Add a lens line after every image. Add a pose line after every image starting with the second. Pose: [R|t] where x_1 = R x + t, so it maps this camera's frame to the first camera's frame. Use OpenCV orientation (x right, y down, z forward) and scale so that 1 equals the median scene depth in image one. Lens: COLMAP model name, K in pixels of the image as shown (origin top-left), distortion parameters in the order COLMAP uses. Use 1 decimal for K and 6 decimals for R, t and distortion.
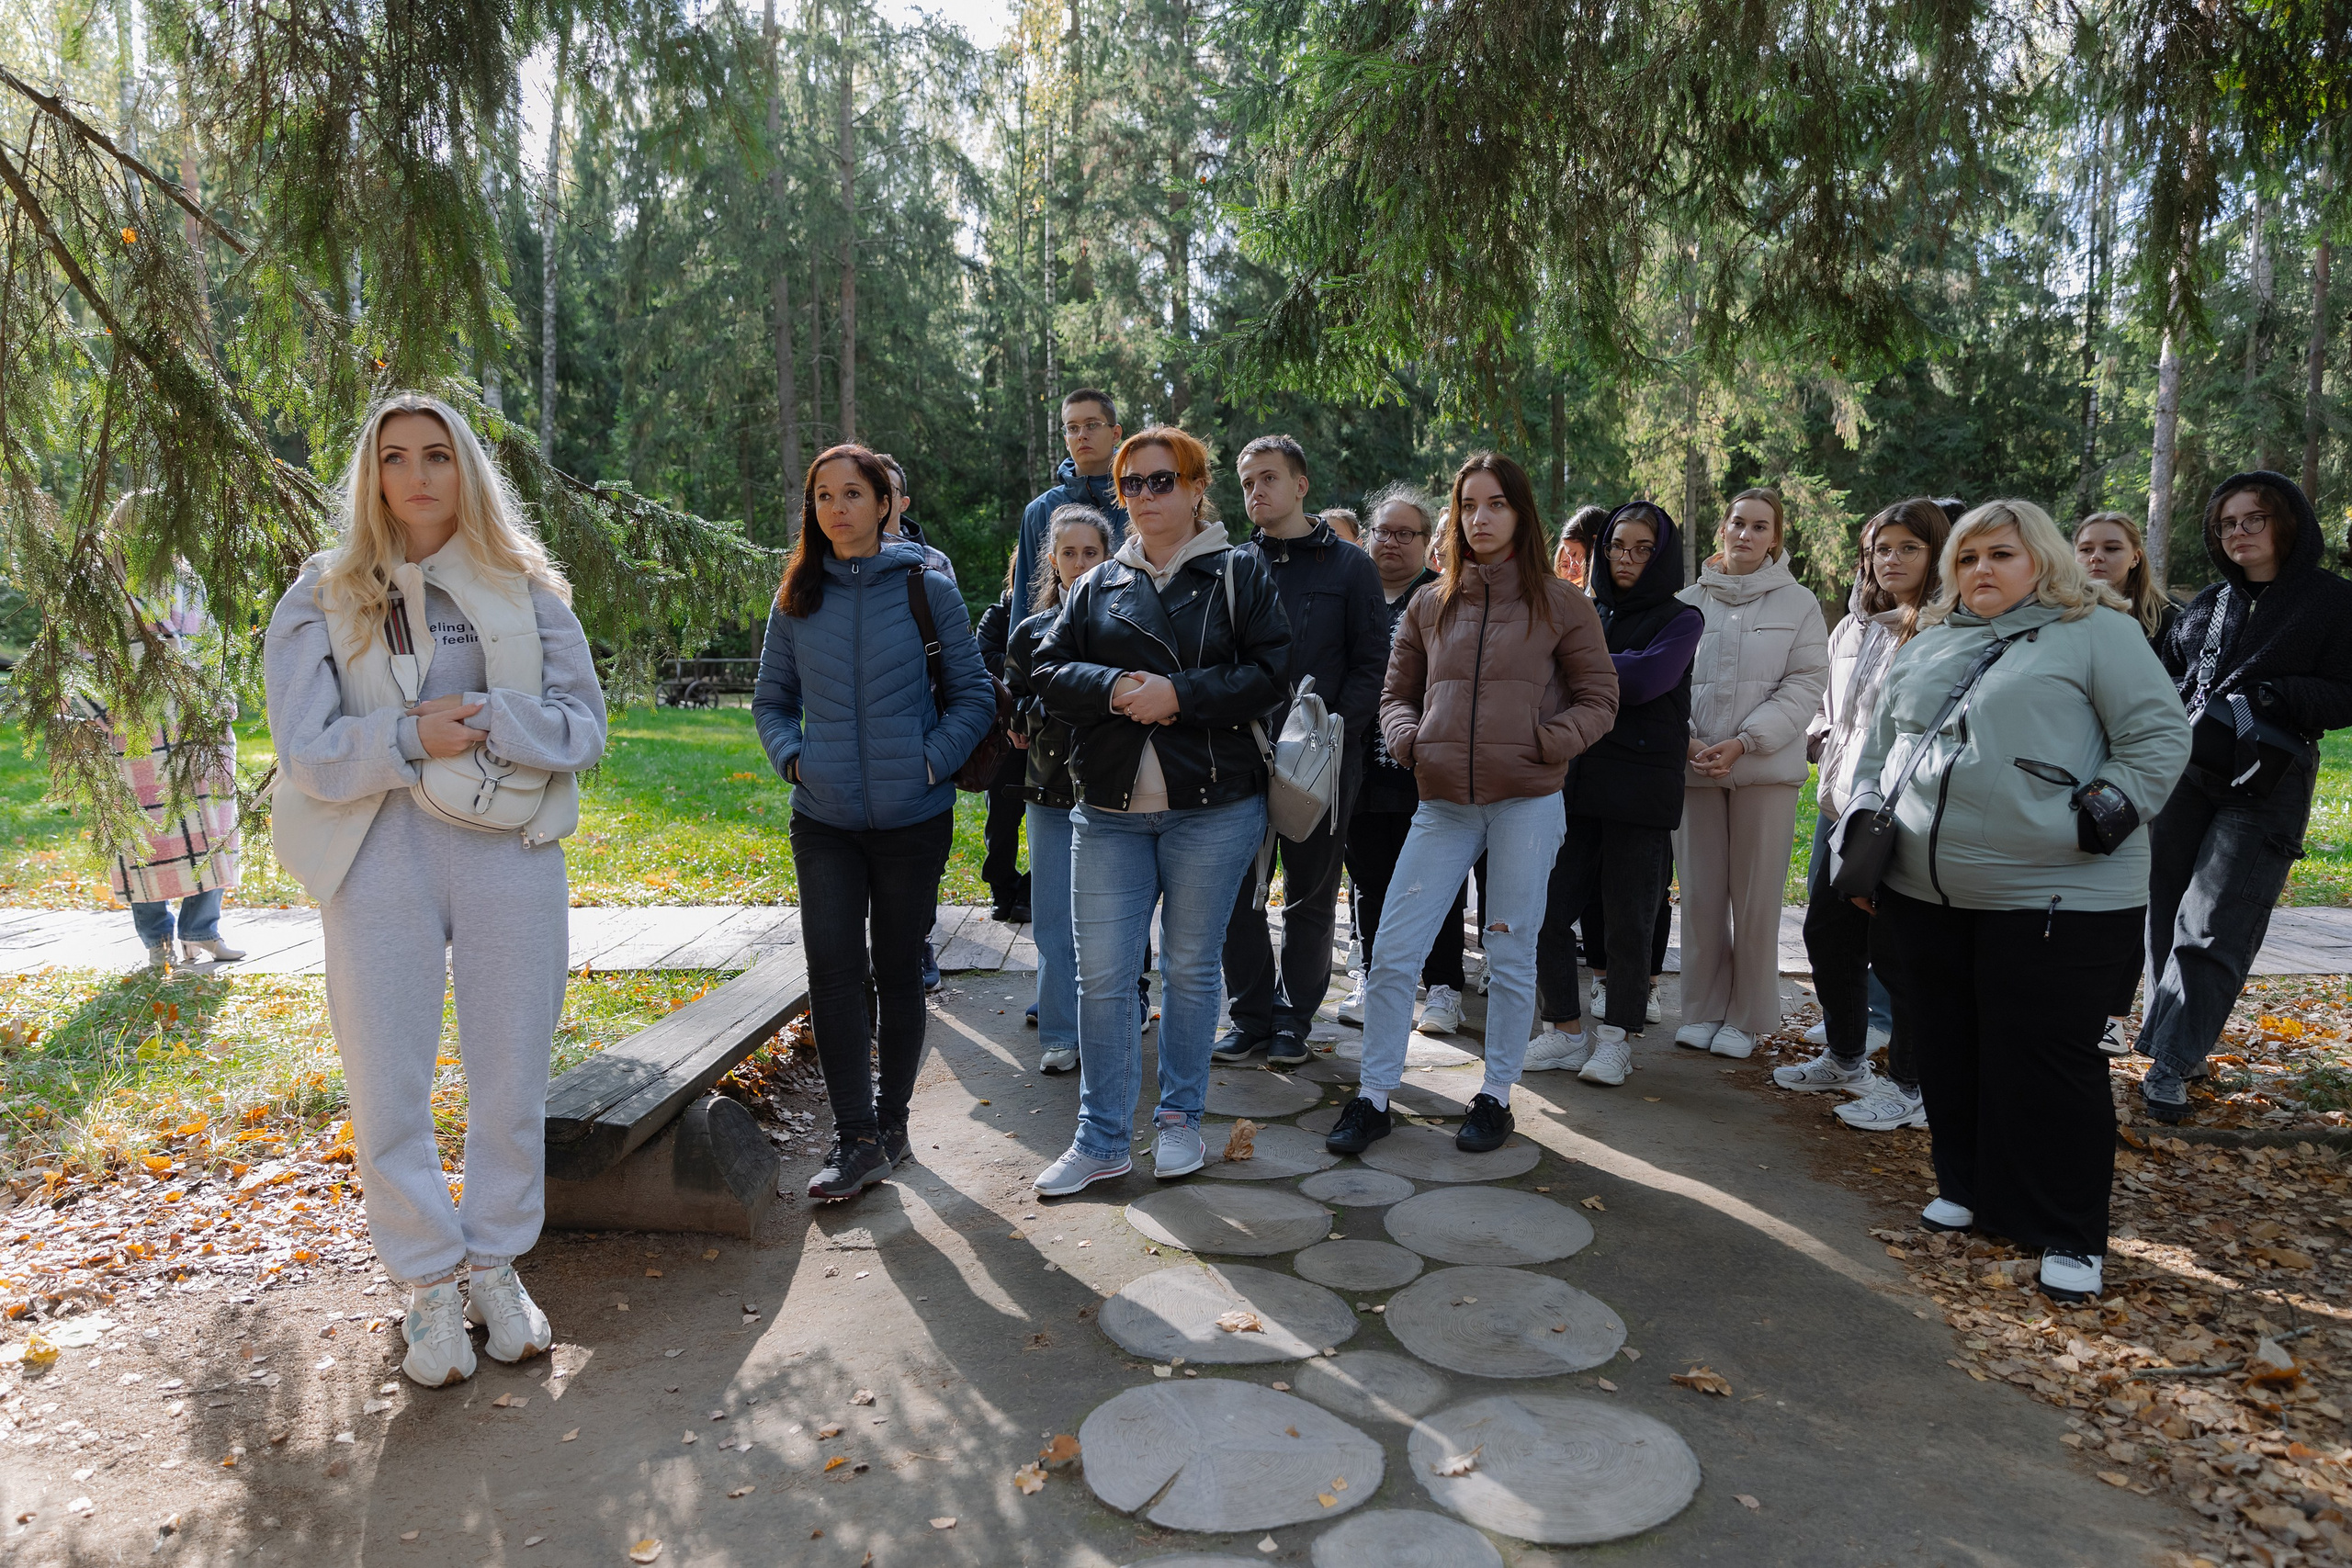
lens RADIAL K [[1546.4, 0, 1149.1], [0, 1546.4, 816.0], [0, 0, 1]] dist [0.009880, -0.001039]
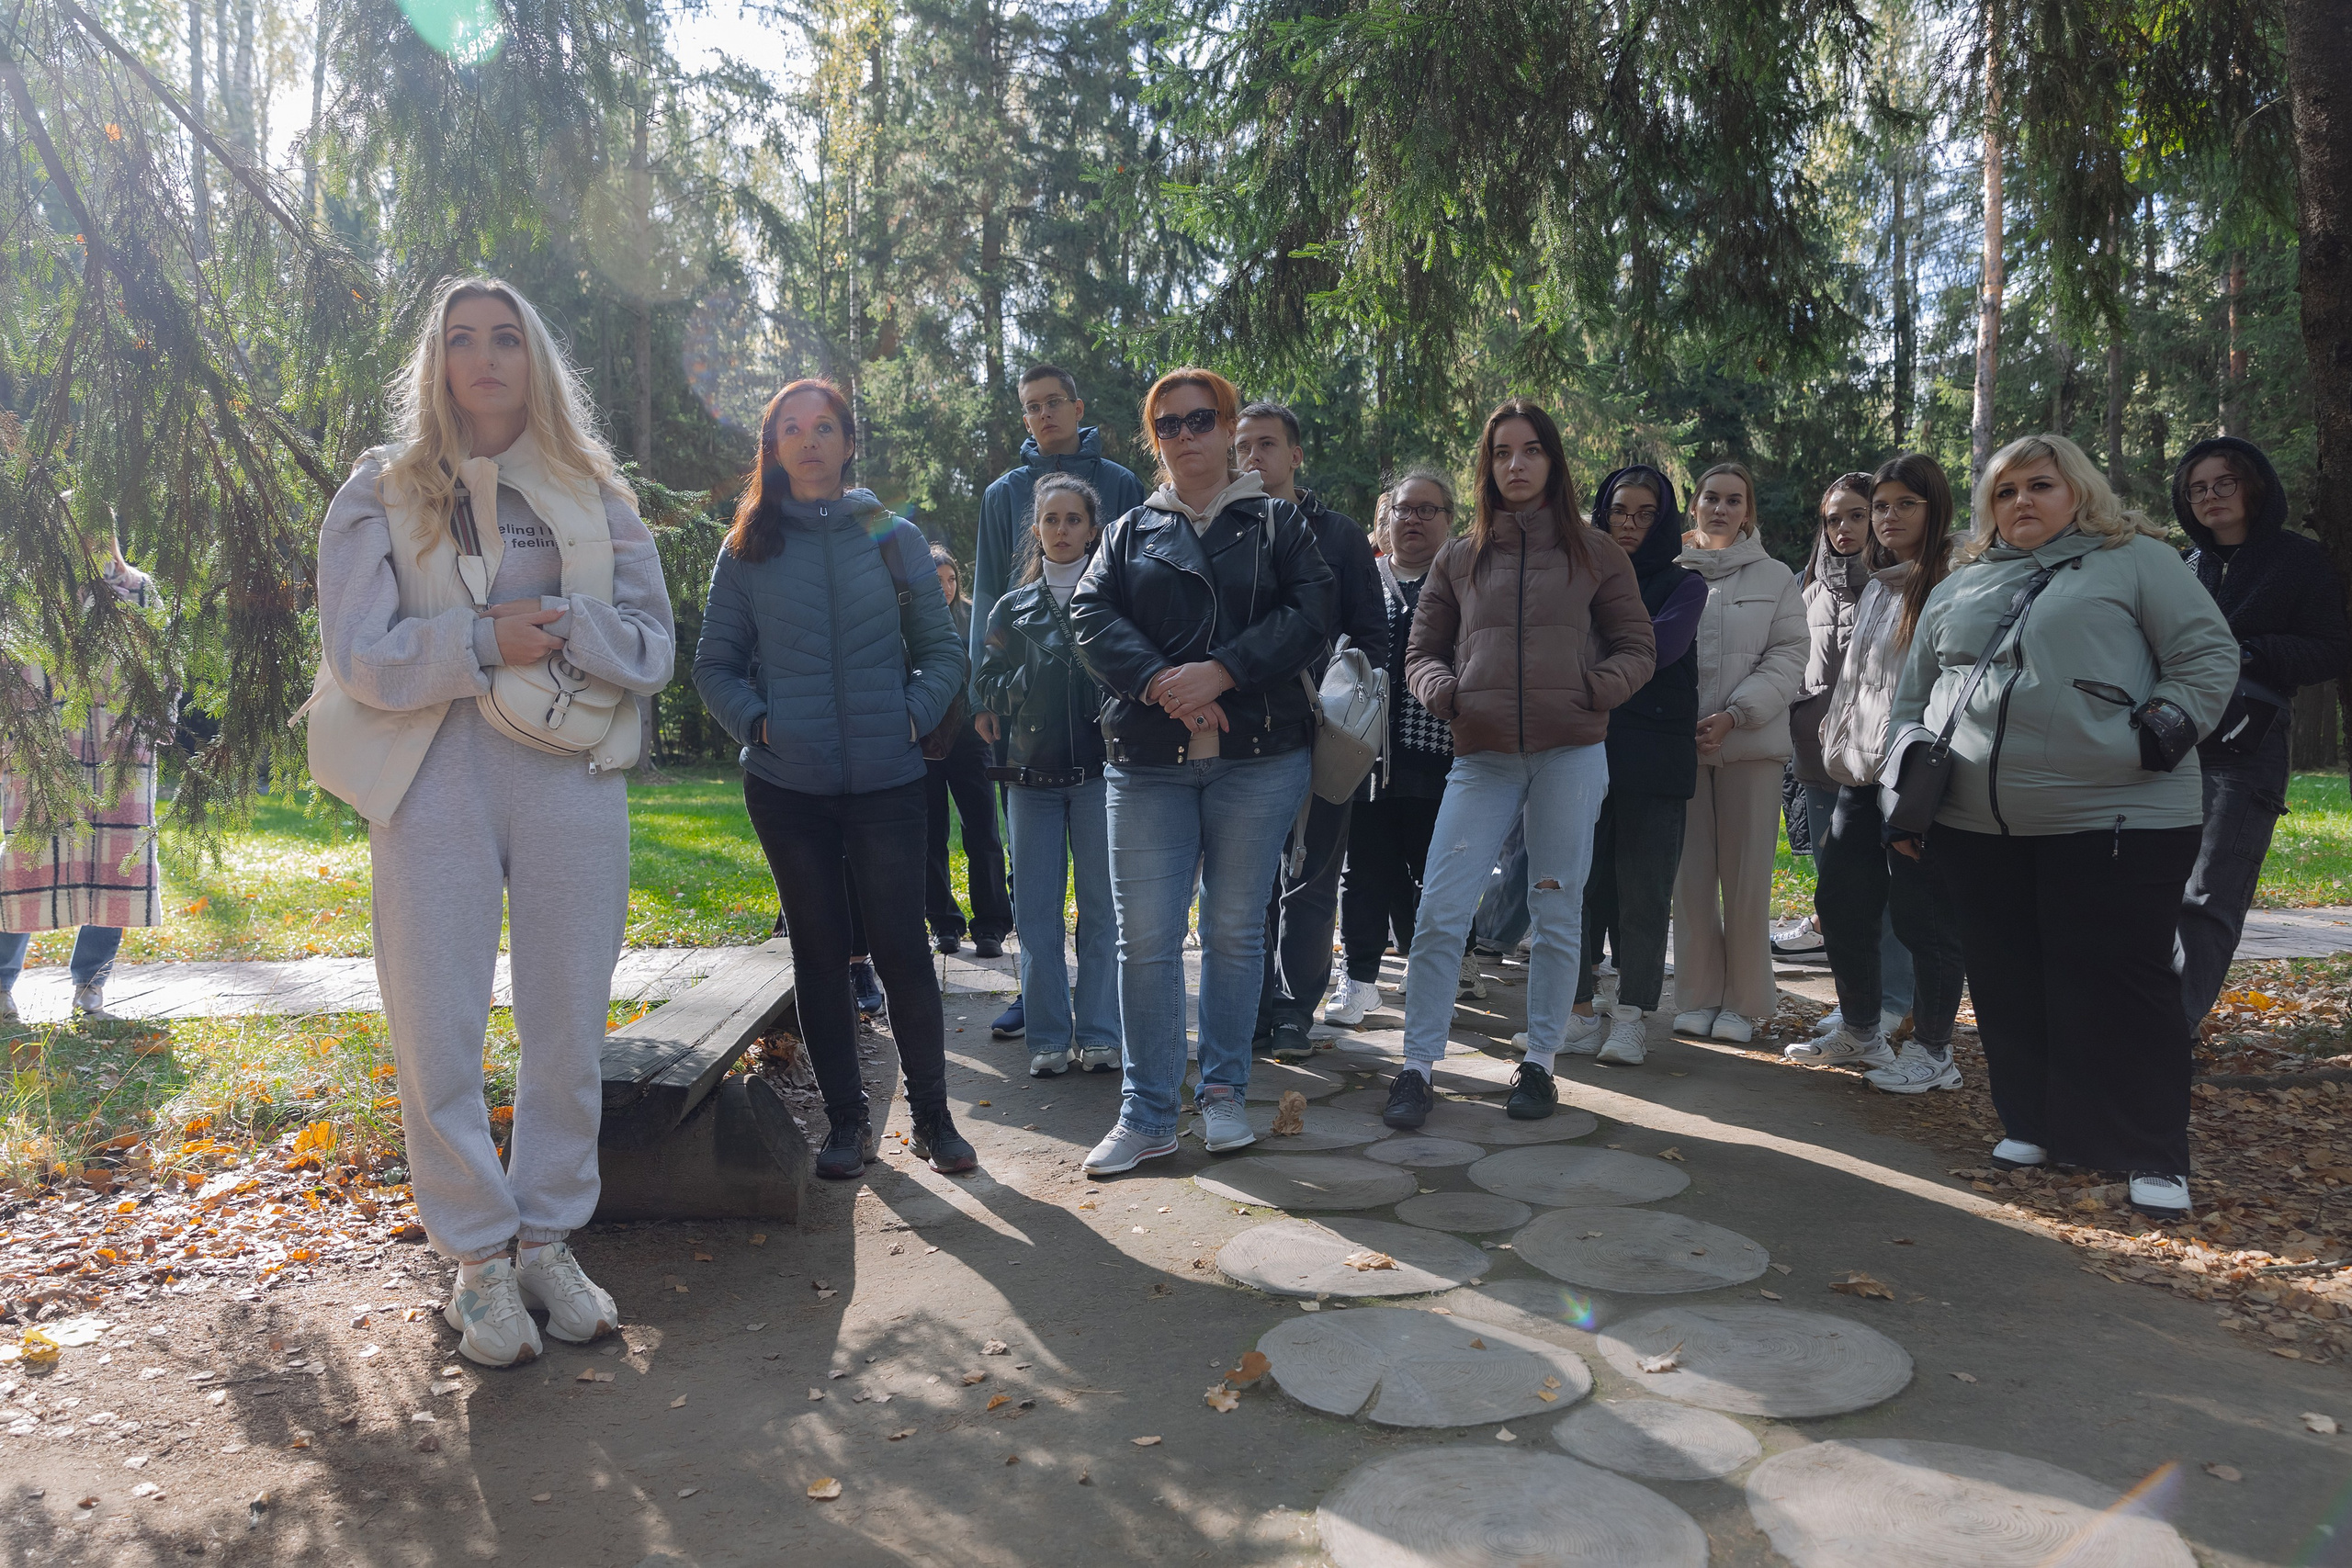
lens RADIAL K [[1640.4, 0, 1141.7], [0, 1640.4, 793.3], [0, 0, 1]] dist [0.006870, 0.002893]
pose [[0.995473, -0.019345, 0.093056, -0.145283], [0.024722, 0.998069, -0.056978, 0.082942], [-0.091774, 0.059021, 0.994029, 0.000991]]
